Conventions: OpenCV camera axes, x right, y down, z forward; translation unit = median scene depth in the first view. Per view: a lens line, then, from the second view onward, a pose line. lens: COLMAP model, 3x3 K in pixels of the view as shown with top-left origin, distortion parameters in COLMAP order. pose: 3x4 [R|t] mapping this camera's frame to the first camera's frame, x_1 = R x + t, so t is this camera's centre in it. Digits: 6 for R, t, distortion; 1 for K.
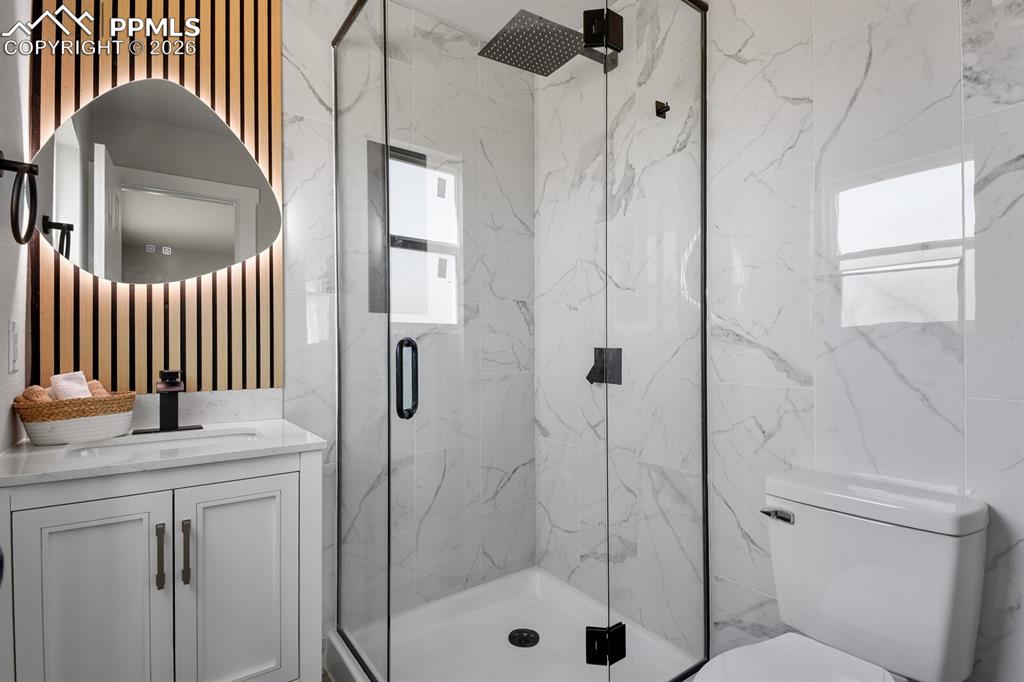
lens RADIAL K [[489.8, 0, 516.6], [0, 489.8, 339.3], [0, 0, 1]] dist [0.047064, -0.032144]
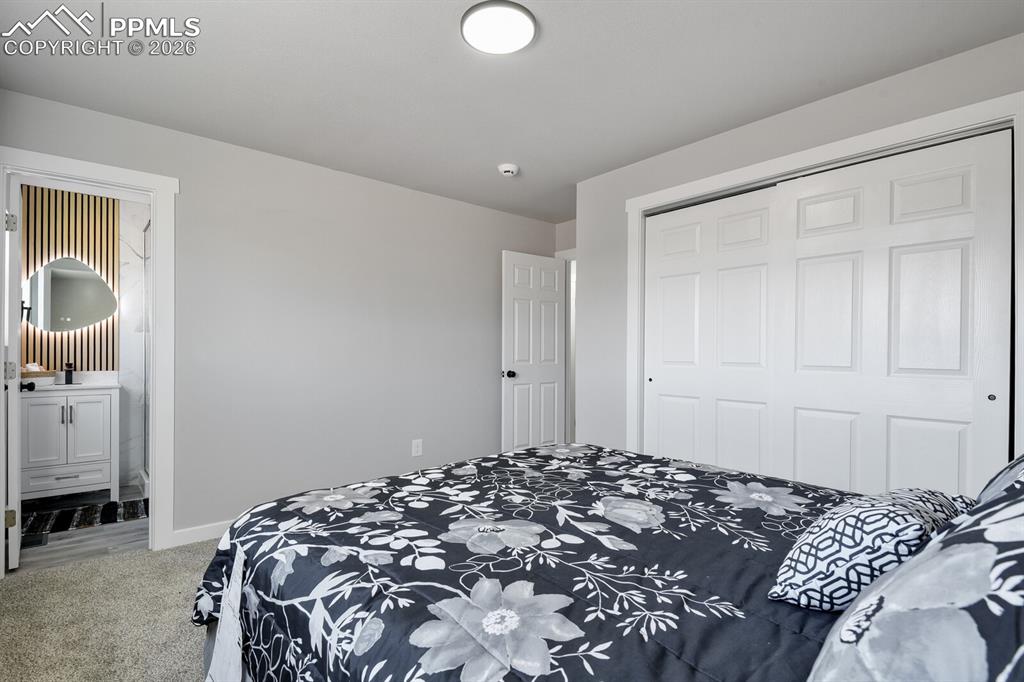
lens RADIAL K [[489.8, 0, 516.6], [0, 489.8, 339.3], [0, 0, 1]] dist [0.047064, -0.032144]
pose [[0.996469, 0.000995, 0.083955, 1.563679], [-0.000303, 0.999966, -0.008249, -0.046639], [-0.083961, 0.008195, 0.996435, -1.989074]]
